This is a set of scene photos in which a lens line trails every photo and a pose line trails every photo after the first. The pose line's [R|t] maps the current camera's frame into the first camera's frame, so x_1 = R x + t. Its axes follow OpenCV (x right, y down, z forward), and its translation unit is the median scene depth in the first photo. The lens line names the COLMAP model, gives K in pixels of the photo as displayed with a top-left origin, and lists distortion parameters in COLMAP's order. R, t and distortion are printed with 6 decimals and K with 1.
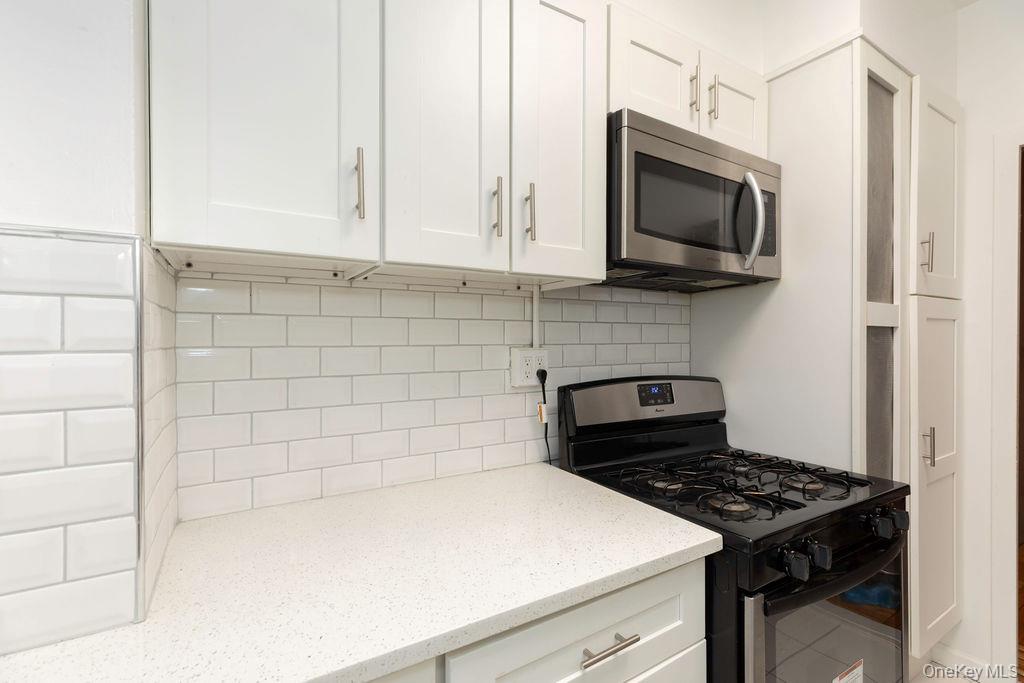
lens RADIAL K [[461.6, 0, 511.9], [0, 461.6, 345.1], [0, 0, 1]] dist [0.003164, -0.000089]
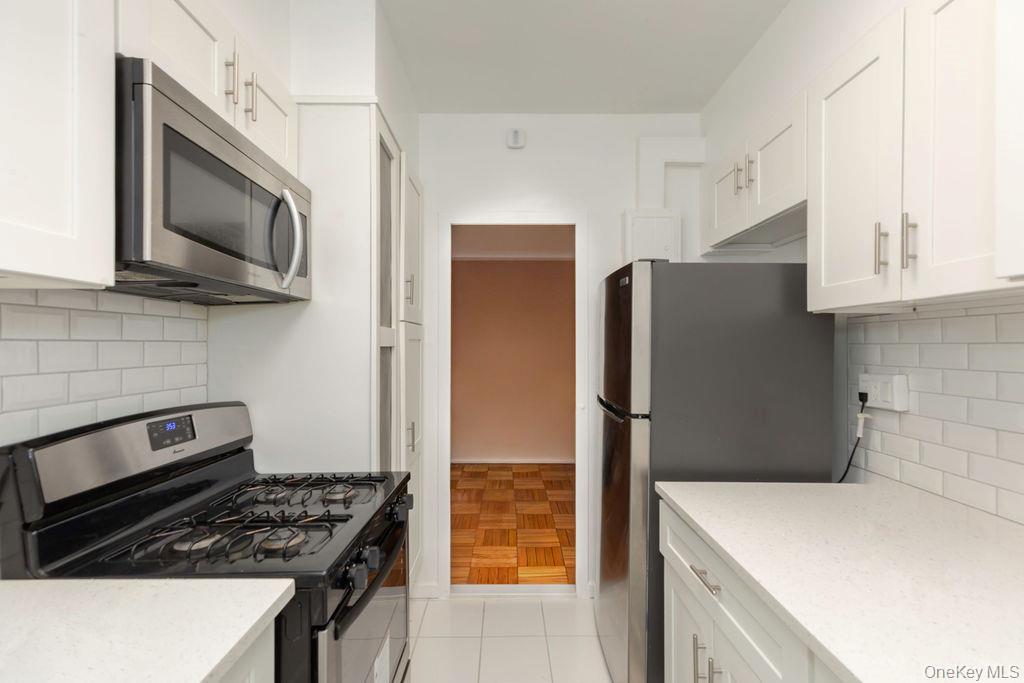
lens RADIAL K [[461.6, 0, 511.9], [0, 461.6, 345.1], [0, 0, 1]] dist [0.003164, -0.000089]
pose [[0.503410, -0.001615, 0.864046, -0.089005], [0.010688, 0.999933, -0.004358, -0.035790], [-0.863982, 0.011429, 0.503393, 0.101390]]
